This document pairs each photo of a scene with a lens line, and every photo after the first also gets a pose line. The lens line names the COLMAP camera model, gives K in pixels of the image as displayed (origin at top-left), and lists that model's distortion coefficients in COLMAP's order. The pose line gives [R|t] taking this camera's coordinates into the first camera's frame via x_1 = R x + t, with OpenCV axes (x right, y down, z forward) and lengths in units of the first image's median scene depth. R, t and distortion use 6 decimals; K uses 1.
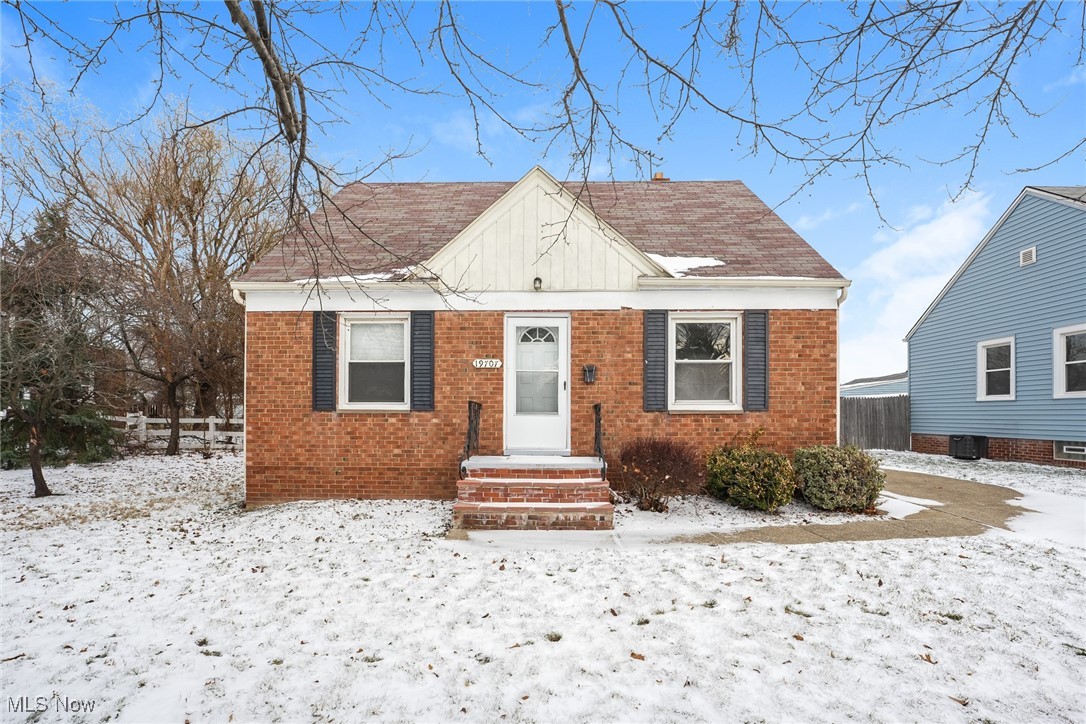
lens RADIAL K [[437.6, 0, 543.0], [0, 437.6, 362.0], [0, 0, 1]] dist [-0.007585, 0.000087]
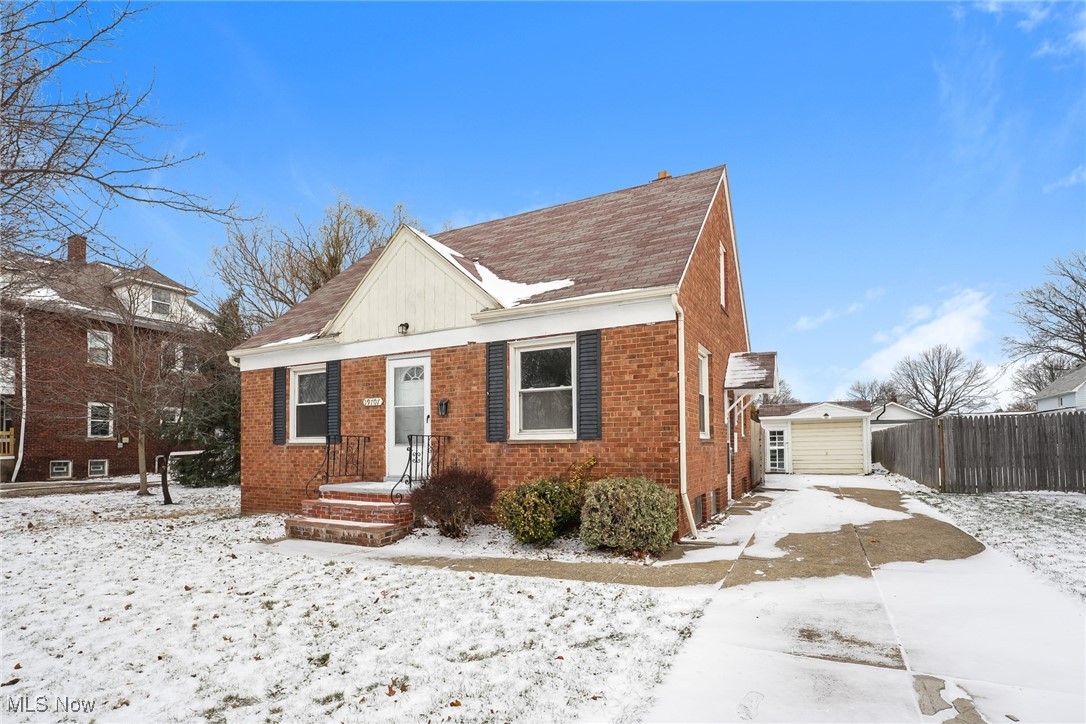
lens RADIAL K [[496.2, 0, 543.0], [0, 496.2, 362.0], [0, 0, 1]] dist [0.003570, 0.000952]
pose [[0.900835, -0.080437, -0.426645, 0.850789], [0.062418, 0.996473, -0.056078, 0.000222], [0.429651, 0.023887, 0.902679, 0.000796]]
